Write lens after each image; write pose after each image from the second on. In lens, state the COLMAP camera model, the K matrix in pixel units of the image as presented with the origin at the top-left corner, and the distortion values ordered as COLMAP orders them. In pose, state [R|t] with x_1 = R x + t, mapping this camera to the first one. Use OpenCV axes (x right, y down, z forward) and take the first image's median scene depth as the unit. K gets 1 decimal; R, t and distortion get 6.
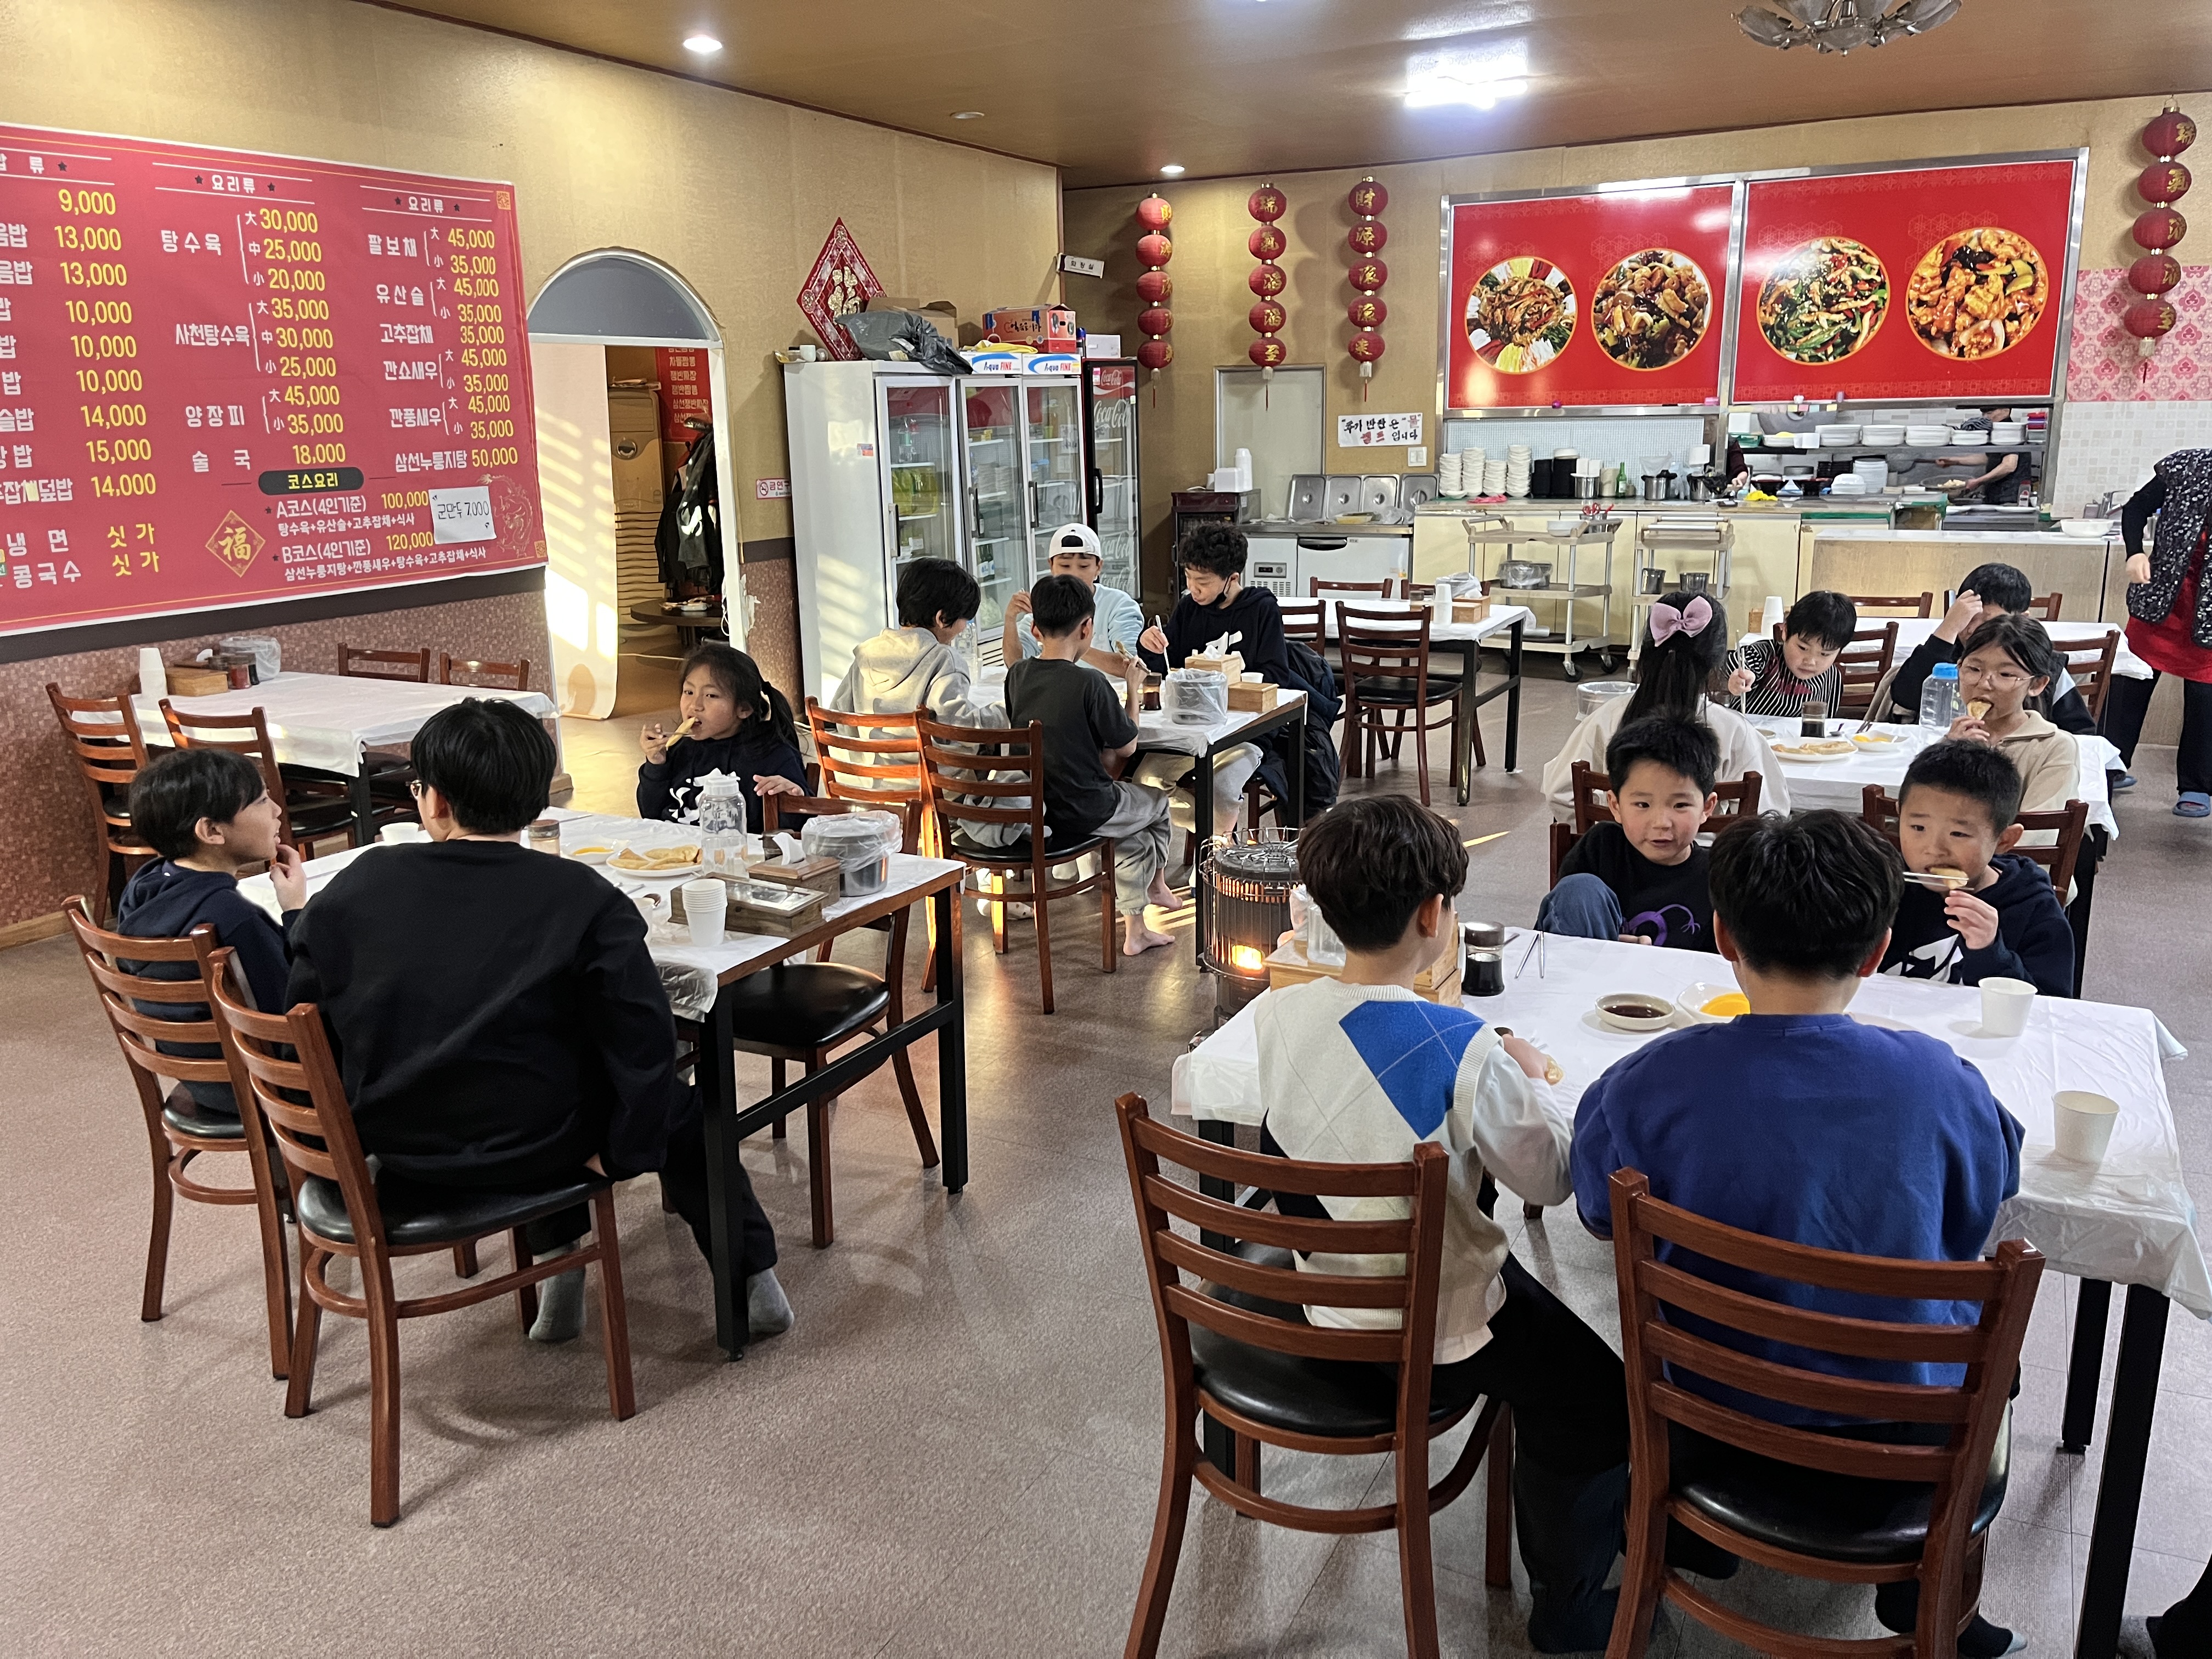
lens RADIAL K [[1707.3, 0, 1119.1], [0, 1707.3, 814.0], [0, 0, 1]] dist [0.040411, -0.043322]
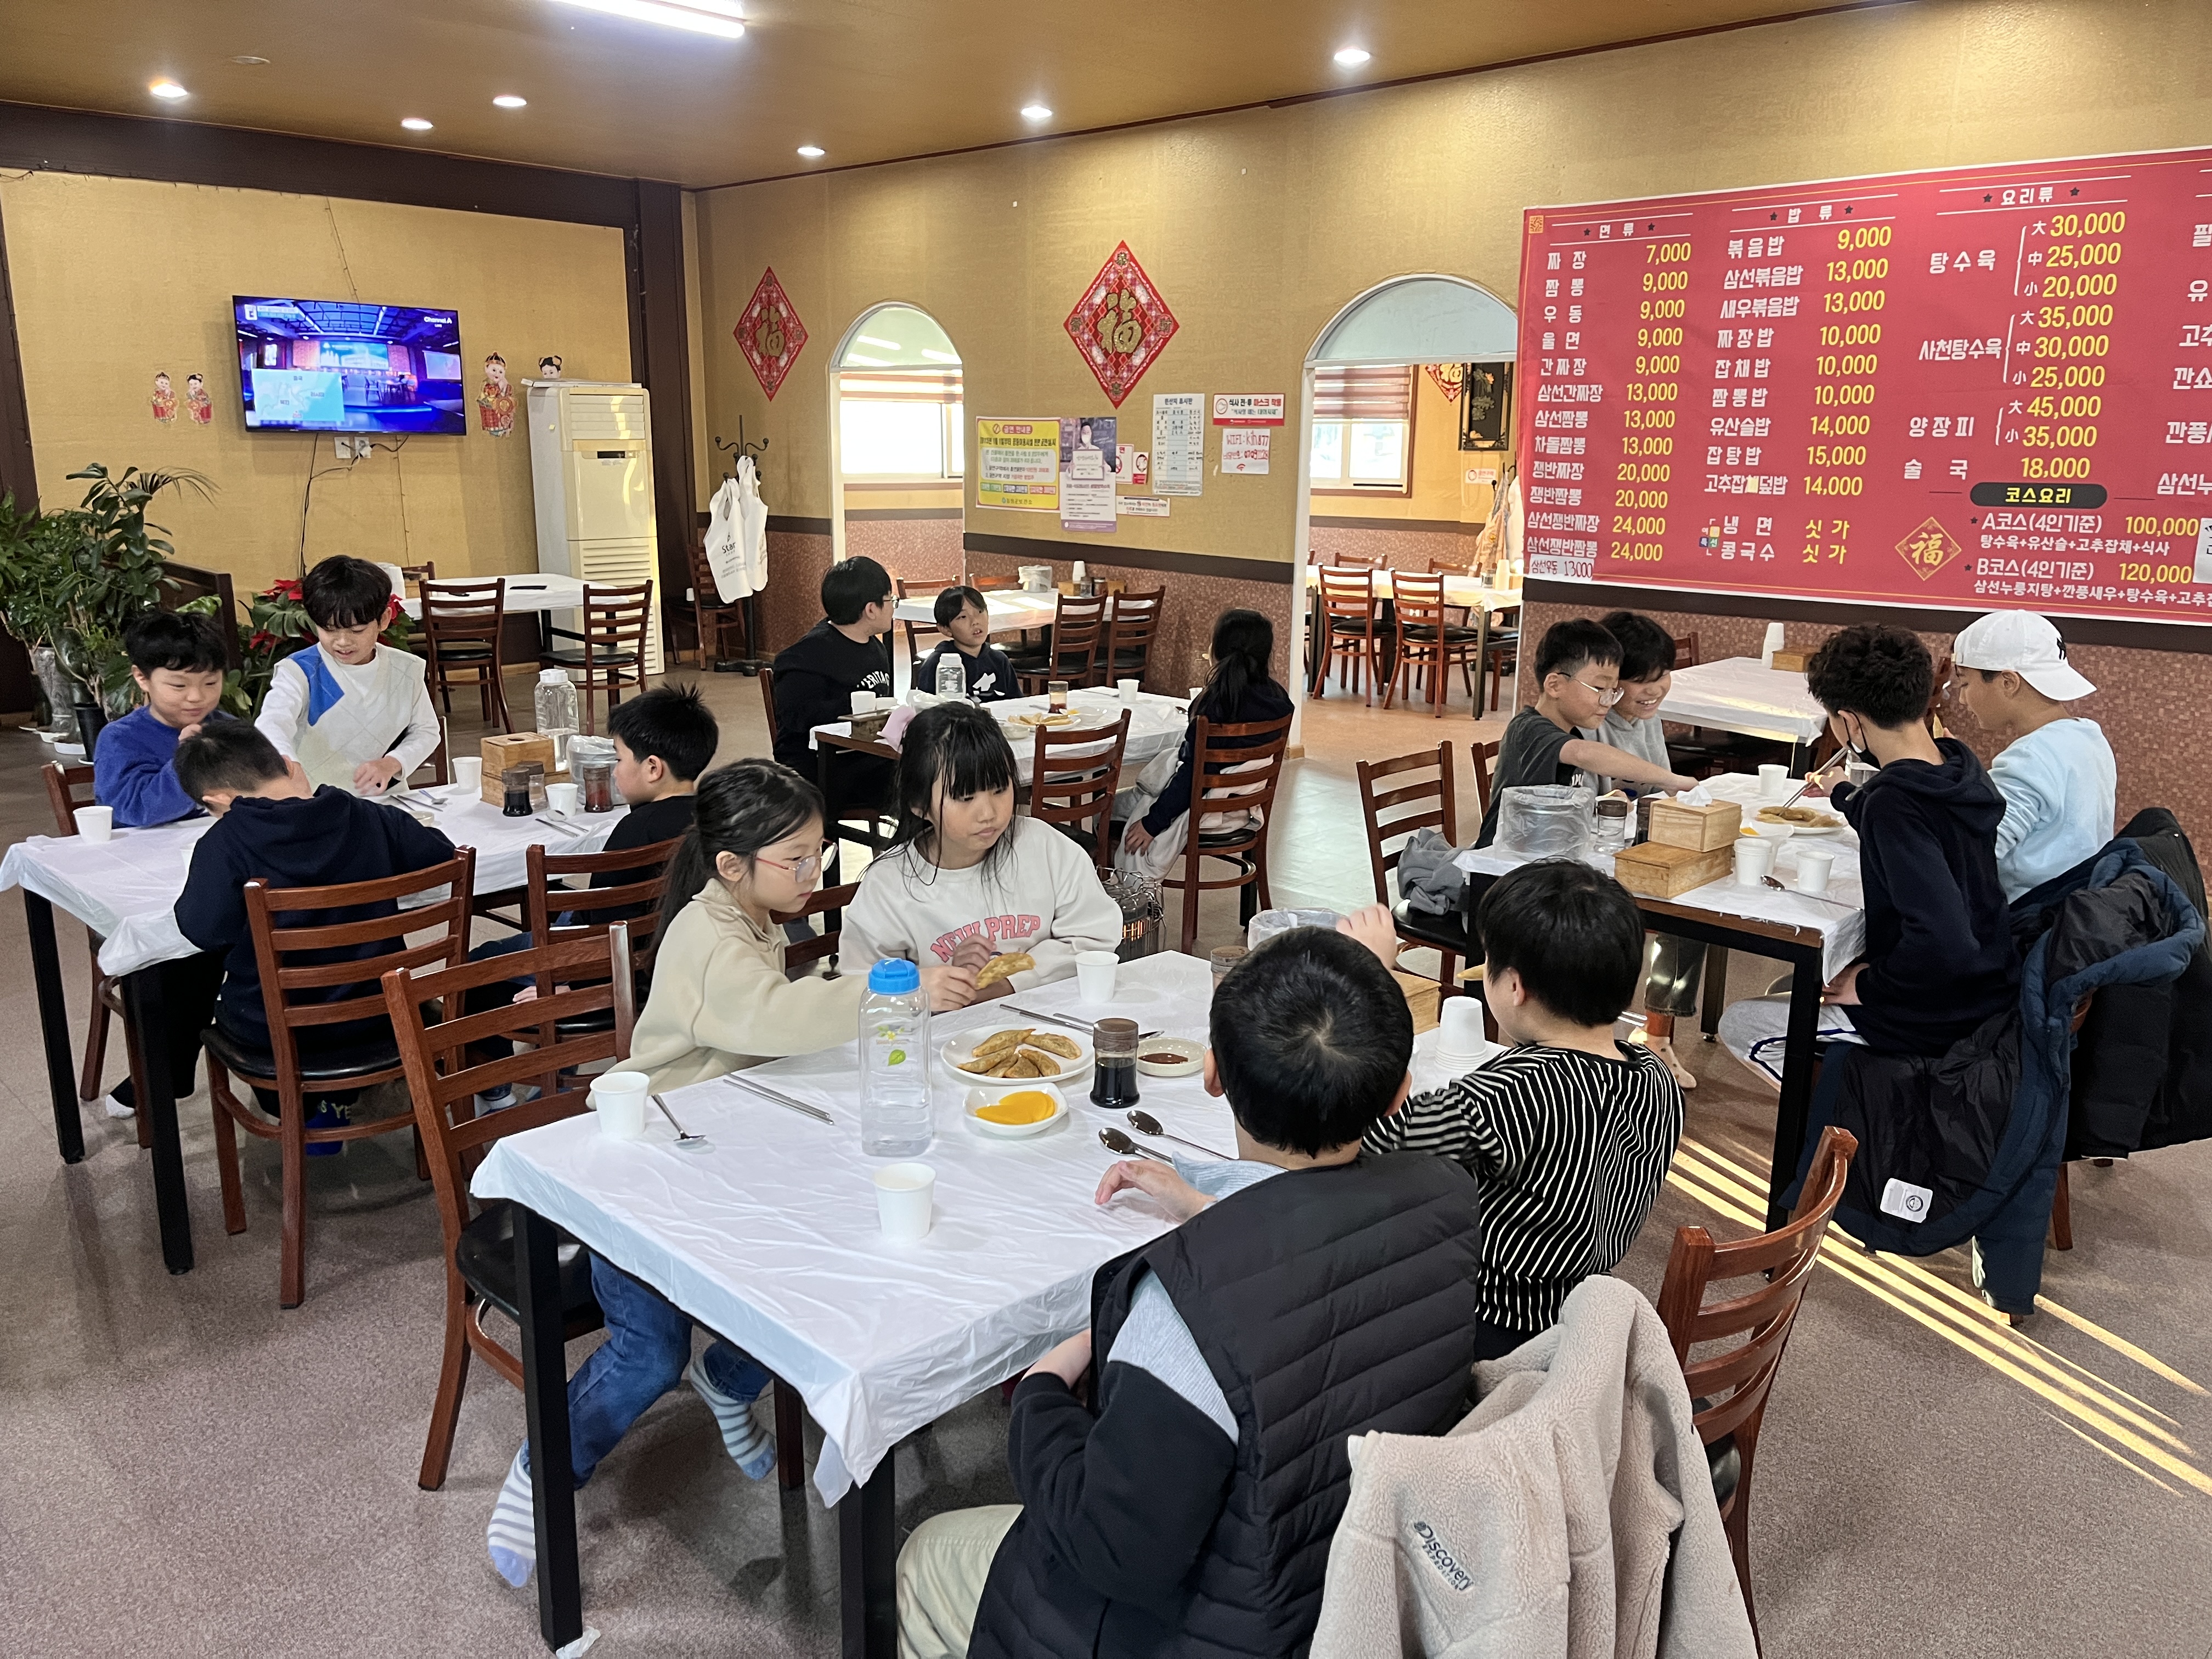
lens RADIAL K [[1707.3, 0, 1123.1], [0, 1707.3, 844.0], [0, 0, 1]] dist [0.040411, -0.043322]
pose [[-0.229278, 0.237108, -0.944040, 0.637904], [-0.237840, 0.926830, 0.290550, -0.179691], [0.943856, 0.291147, -0.156108, 0.759431]]
